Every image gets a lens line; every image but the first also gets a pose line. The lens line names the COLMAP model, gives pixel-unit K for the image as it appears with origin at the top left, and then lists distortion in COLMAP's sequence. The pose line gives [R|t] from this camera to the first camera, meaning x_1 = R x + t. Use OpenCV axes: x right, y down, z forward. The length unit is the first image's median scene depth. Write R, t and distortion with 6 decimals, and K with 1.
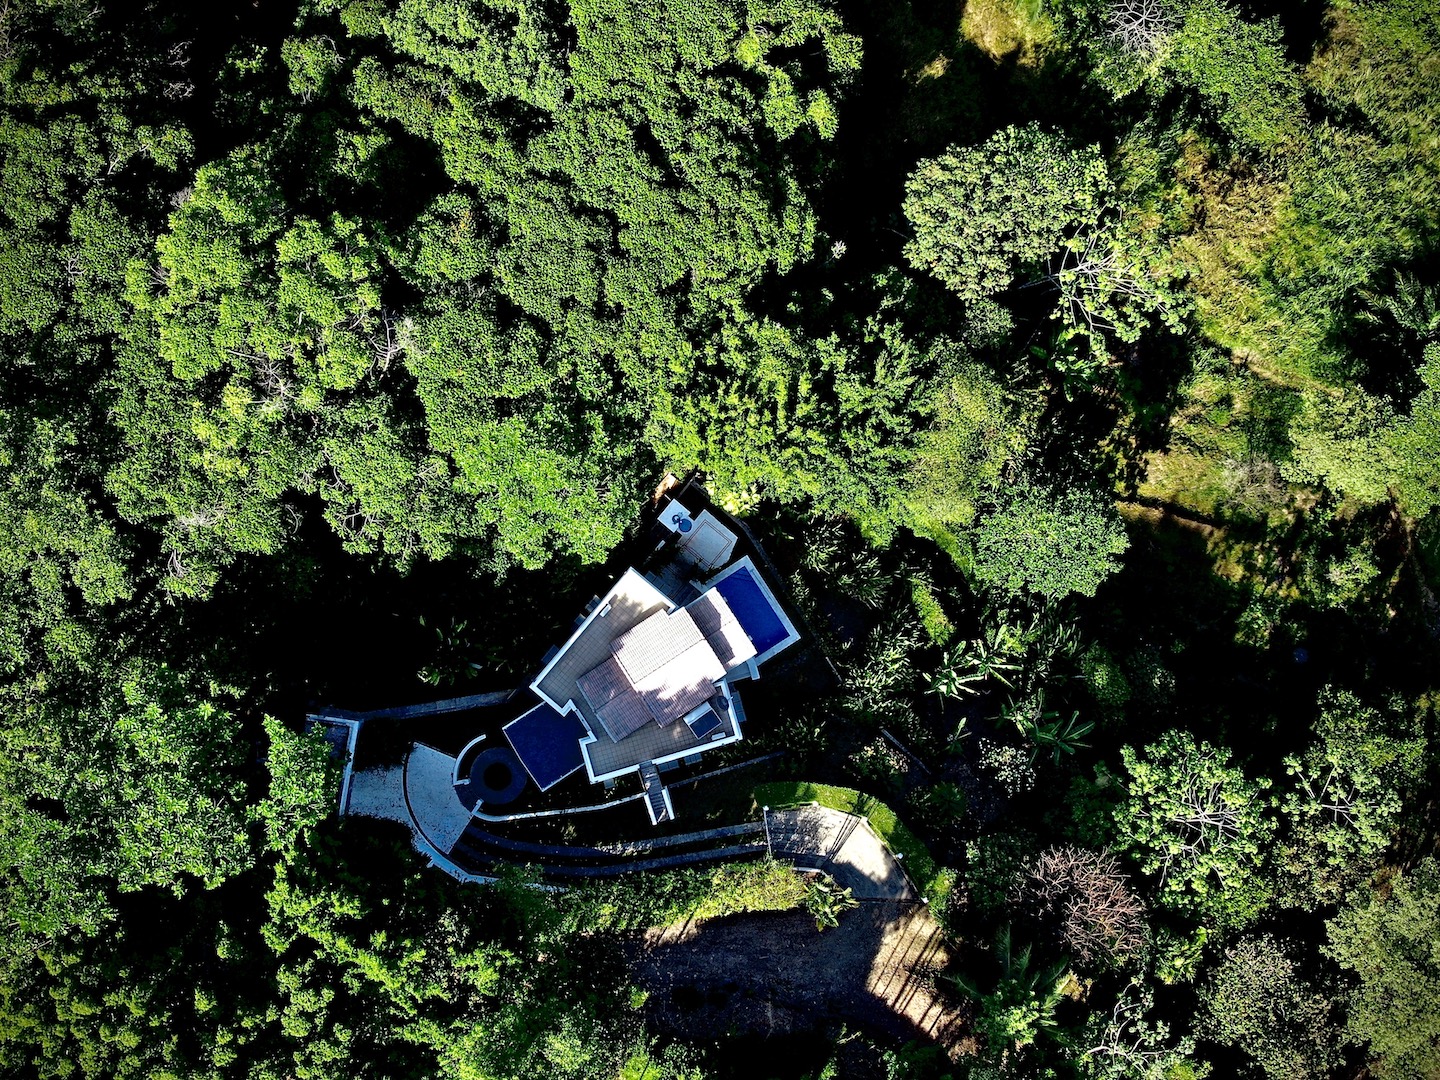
lens RADIAL K [[2058.4, 0, 722.2], [0, 2058.4, 543.0], [0, 0, 1]] dist [0.284167, 0.000000]
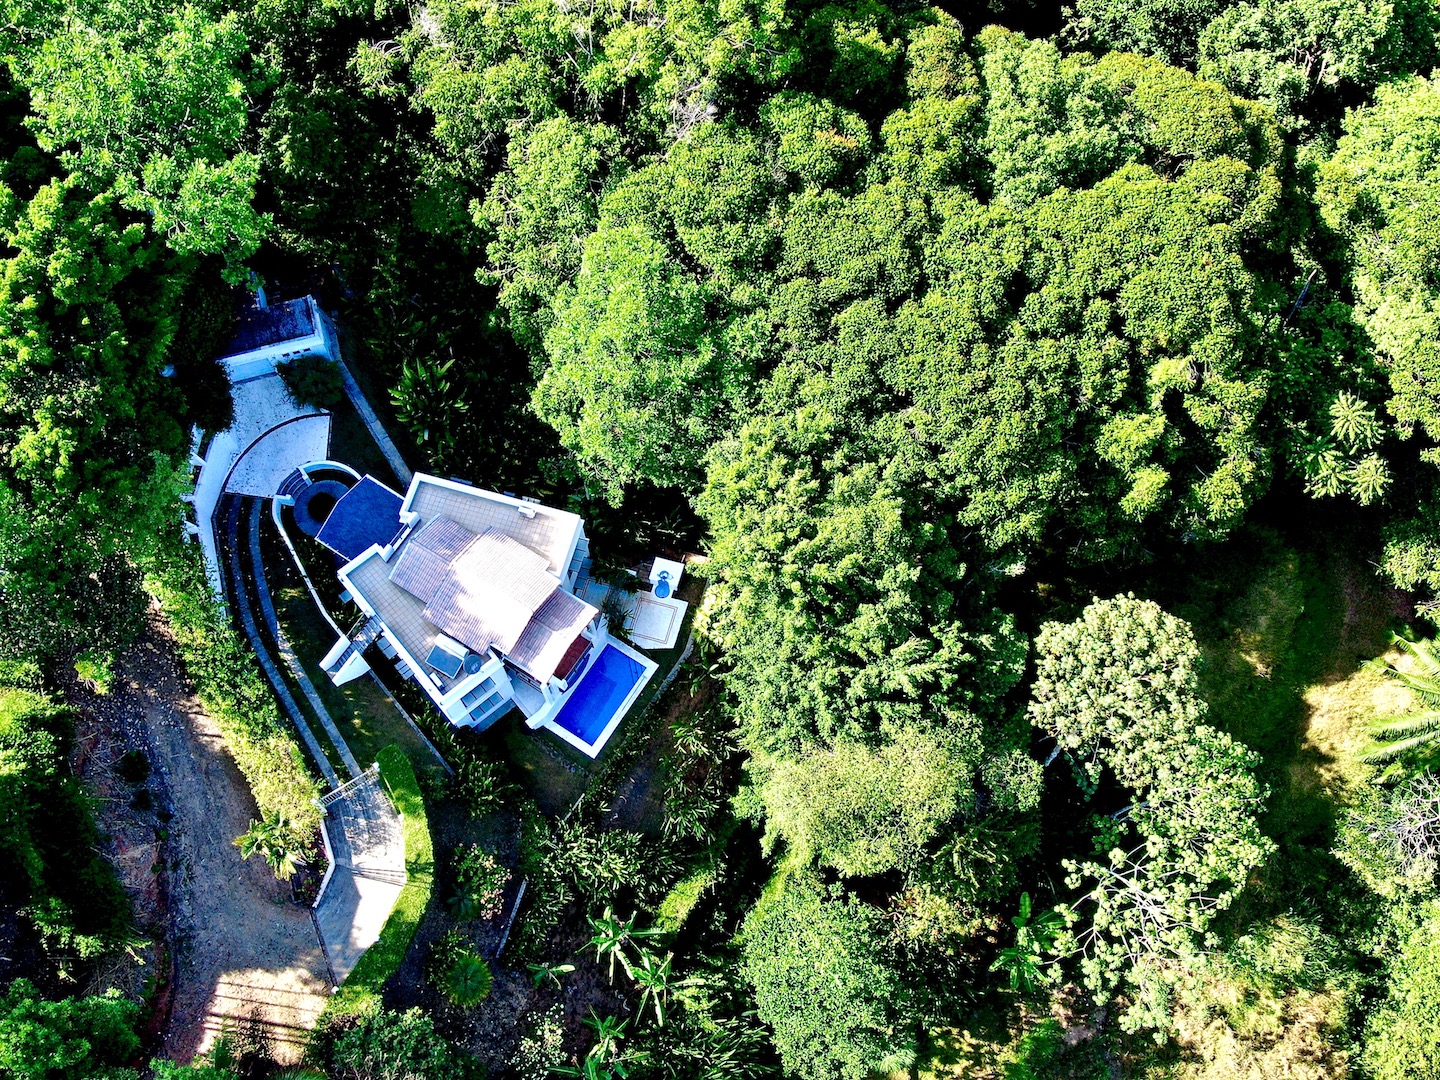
lens RADIAL K [[1602.5, 0, 711.1], [0, 1602.5, 537.9], [0, 0, 1]] dist [0.075721, 0.000000]
pose [[0.401450, 0.851881, -0.336357, 0.221207], [-0.914197, 0.394968, -0.090792, 0.028068], [0.055507, 0.343945, 0.937348, 0.374046]]
